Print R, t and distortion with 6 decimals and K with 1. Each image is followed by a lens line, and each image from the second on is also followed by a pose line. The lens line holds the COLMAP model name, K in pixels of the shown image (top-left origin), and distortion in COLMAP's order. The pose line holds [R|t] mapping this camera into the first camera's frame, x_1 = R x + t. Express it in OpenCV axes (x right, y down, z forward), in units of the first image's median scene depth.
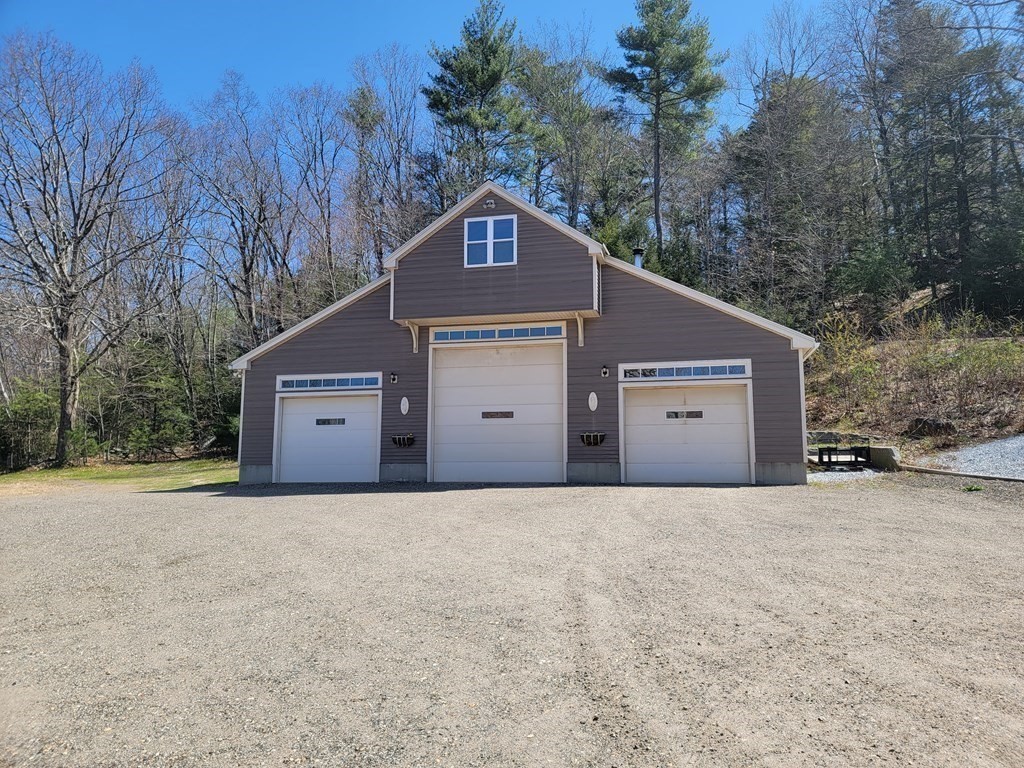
lens RADIAL K [[713.0, 0, 522.2], [0, 713.0, 385.4], [0, 0, 1]] dist [0.038626, -0.005478]
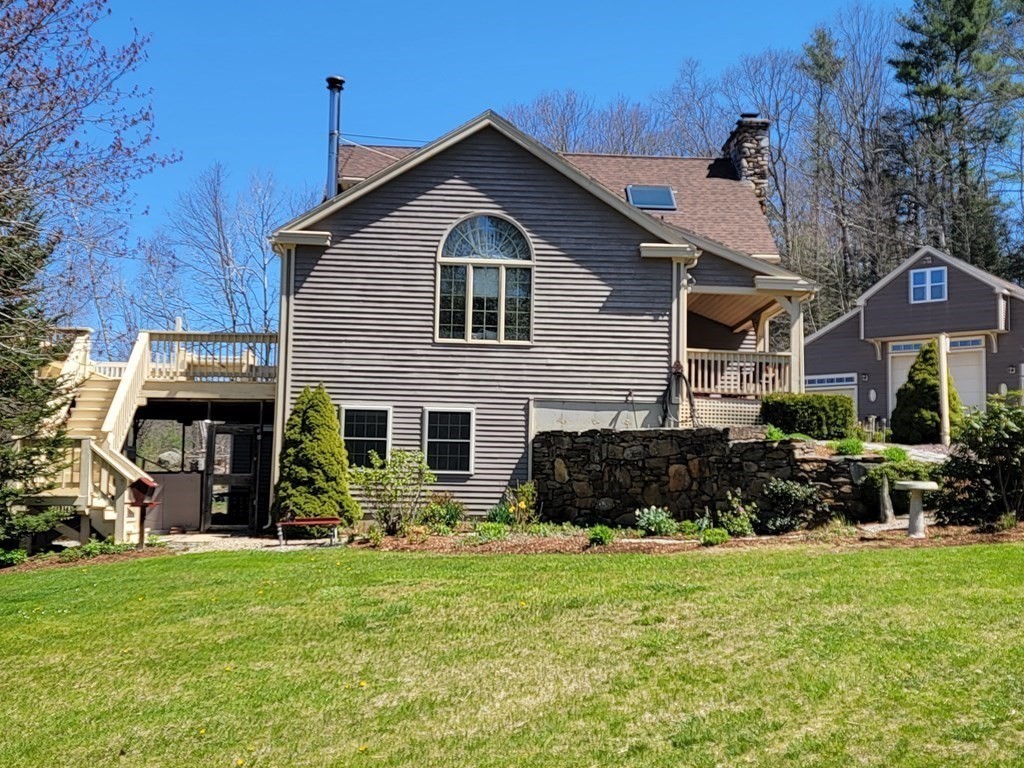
lens RADIAL K [[1408.0, 0, 512.0], [0, 1408.0, 384.0], [0, 0, 1]] dist [0.114736, -0.056597]
pose [[0.913333, -0.023256, -0.406548, 0.363656], [0.029650, 0.999516, 0.009436, -0.047062], [0.406132, -0.020672, 0.913581, -2.077721]]
